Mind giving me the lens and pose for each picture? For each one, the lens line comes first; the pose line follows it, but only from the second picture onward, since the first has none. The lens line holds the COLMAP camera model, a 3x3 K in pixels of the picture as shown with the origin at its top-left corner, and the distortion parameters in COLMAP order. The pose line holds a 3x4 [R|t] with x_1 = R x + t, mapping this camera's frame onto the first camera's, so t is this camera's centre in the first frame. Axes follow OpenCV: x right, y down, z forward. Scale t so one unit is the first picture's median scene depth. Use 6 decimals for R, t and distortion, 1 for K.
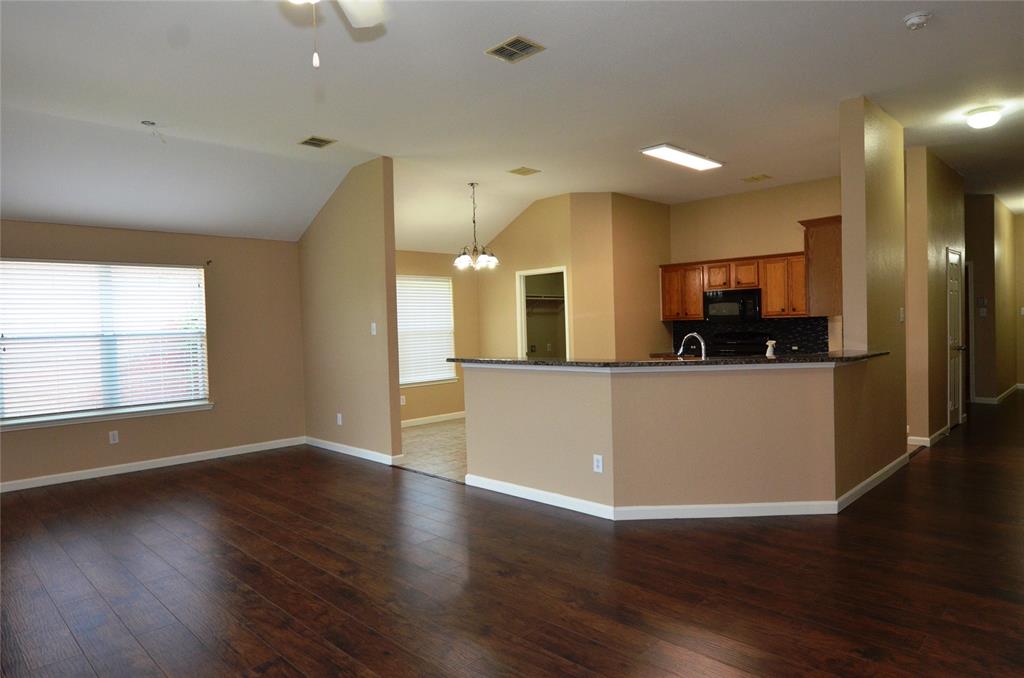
lens RADIAL K [[618.3, 0, 514.7], [0, 618.3, 341.7], [0, 0, 1]] dist [-0.005441, -0.018864]
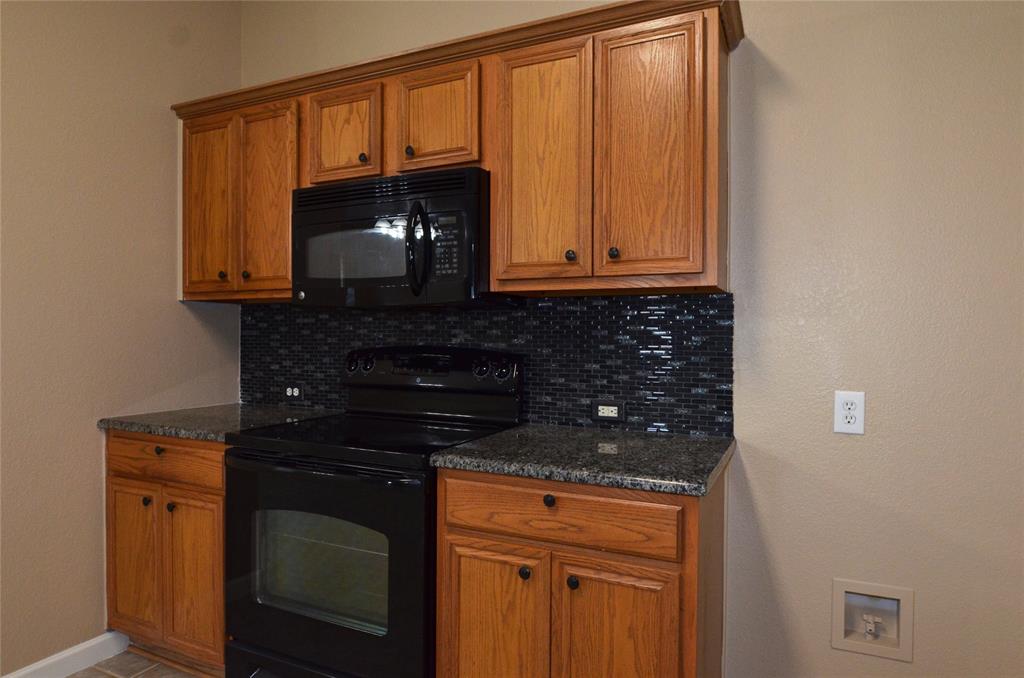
lens RADIAL K [[618.3, 0, 514.7], [0, 618.3, 341.7], [0, 0, 1]] dist [-0.005441, -0.018864]
pose [[0.942493, 0.028405, 0.333016, 0.325980], [-0.021559, 0.999474, -0.024235, -0.012318], [-0.333529, 0.015662, 0.942610, 0.760093]]
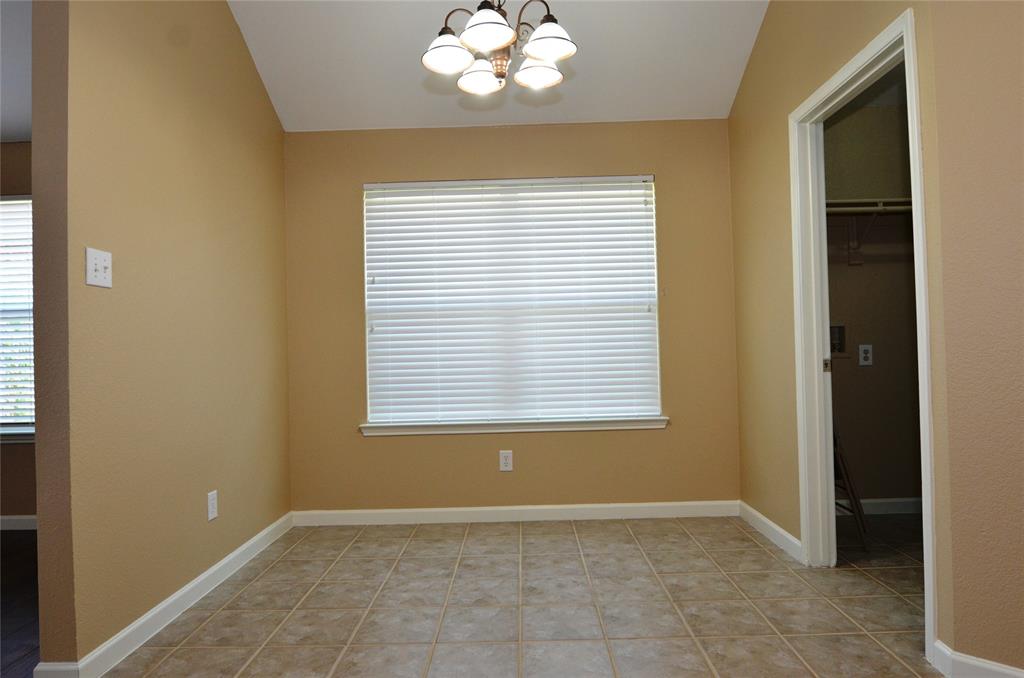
lens RADIAL K [[618.4, 0, 515.6], [0, 618.4, 342.6], [0, 0, 1]] dist [-0.009141, -0.005355]
pose [[0.694460, 0.001489, -0.719529, 0.154118], [-0.012676, 0.999868, -0.010166, 0.015296], [0.719419, 0.016181, 0.694388, 0.740180]]
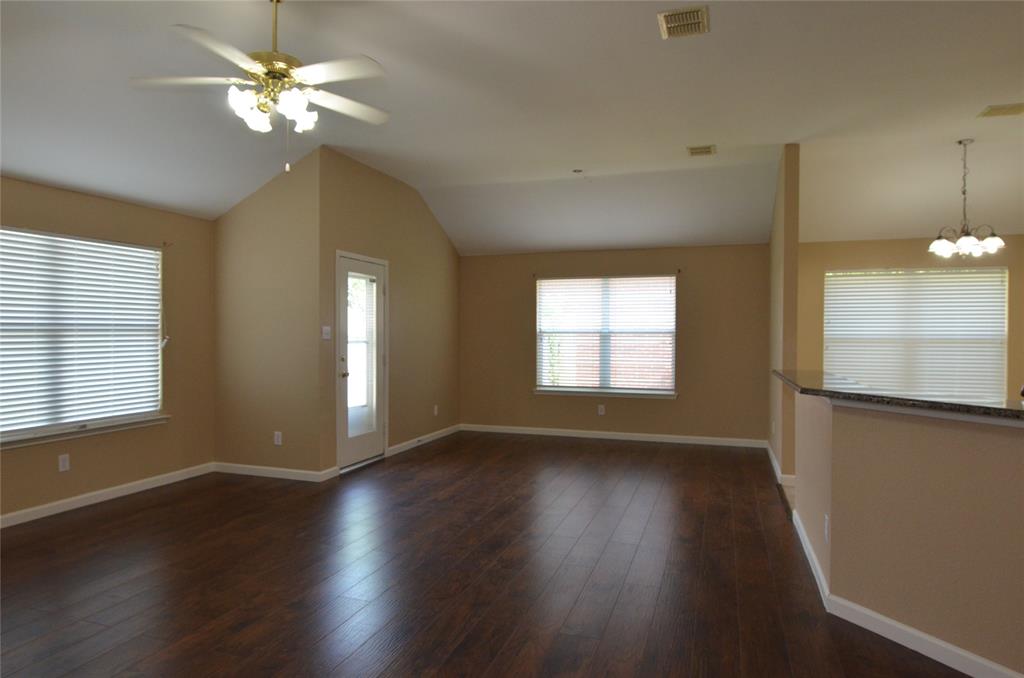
lens RADIAL K [[618.3, 0, 514.7], [0, 618.3, 341.7], [0, 0, 1]] dist [-0.005441, -0.018864]
pose [[0.438403, 0.042060, -0.897794, 0.335588], [-0.039967, 0.998829, 0.027276, -0.014158], [0.897889, 0.023924, 0.439570, 0.191632]]
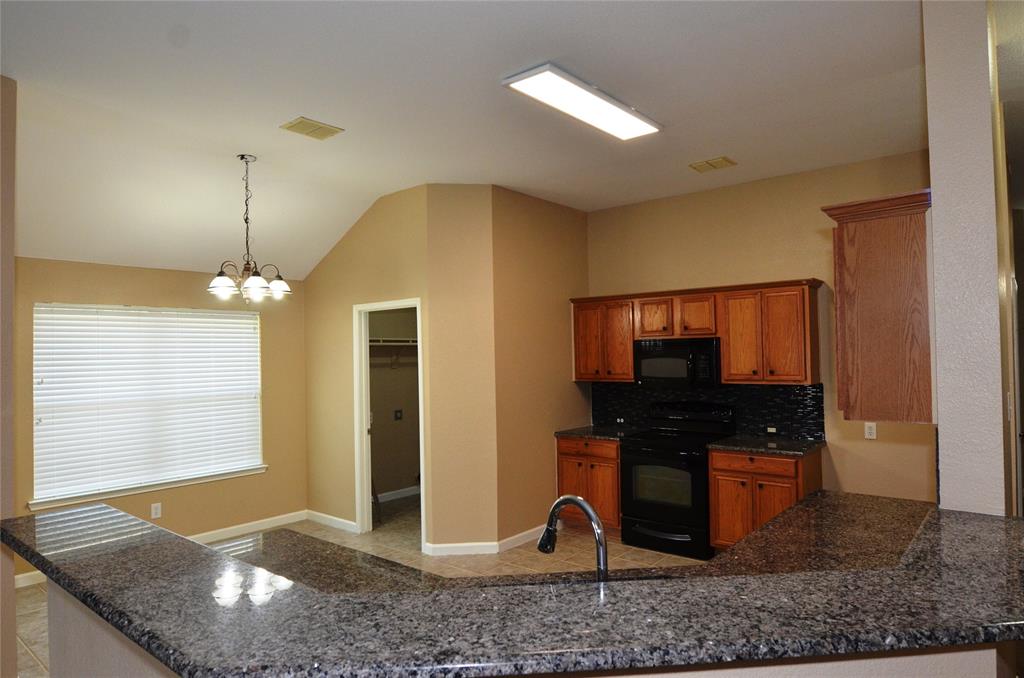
lens RADIAL K [[618.3, 0, 514.7], [0, 618.3, 341.7], [0, 0, 1]] dist [-0.005441, -0.018864]
pose [[0.996221, 0.010309, 0.086237, 0.128840], [-0.005984, 0.998718, -0.050262, -0.047817], [-0.086645, 0.049556, 0.995006, 0.374362]]
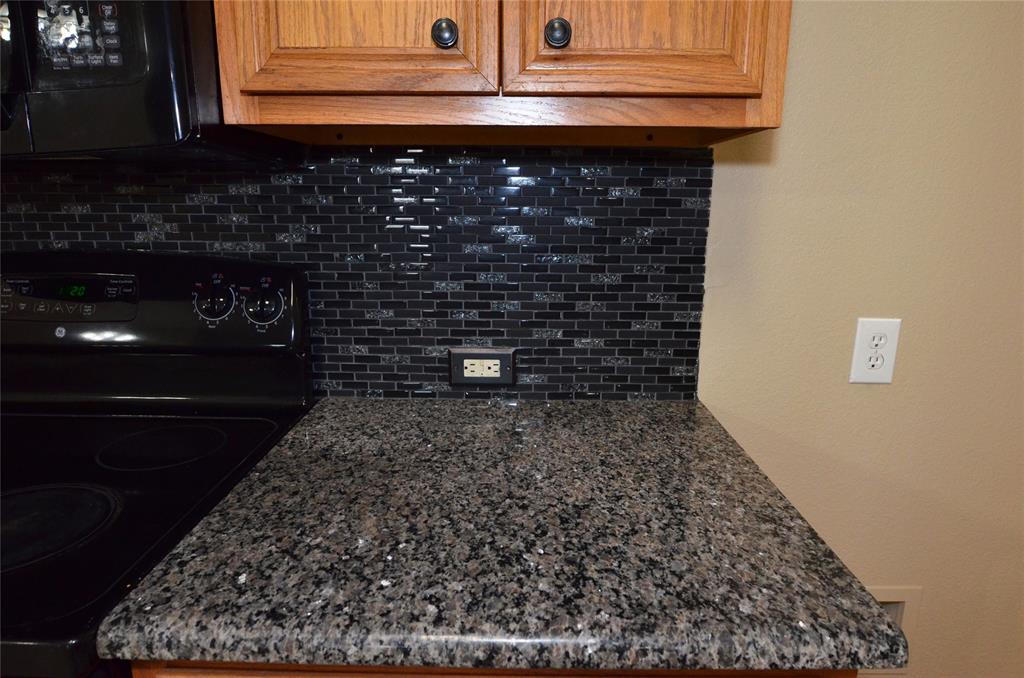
lens RADIAL K [[618.3, 0, 514.7], [0, 618.3, 341.7], [0, 0, 1]] dist [-0.005441, -0.018864]
pose [[0.719657, -0.125642, 0.682867, 0.360652], [-0.006569, 0.982215, 0.187642, -0.022869], [-0.694299, -0.139524, 0.706033, 0.890541]]
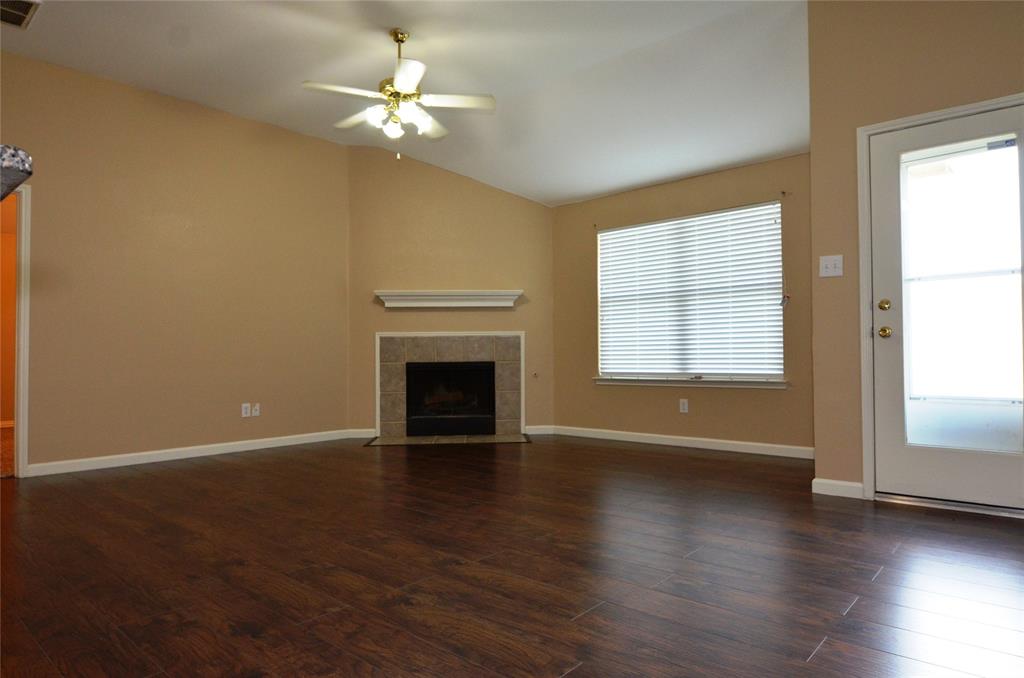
lens RADIAL K [[618.3, 0, 514.7], [0, 618.3, 341.7], [0, 0, 1]] dist [-0.005441, -0.018864]
pose [[-0.997987, 0.034272, -0.053355, -0.138177], [0.033877, 0.999392, 0.008291, 0.047948], [0.053607, 0.006466, -0.998541, 0.753177]]
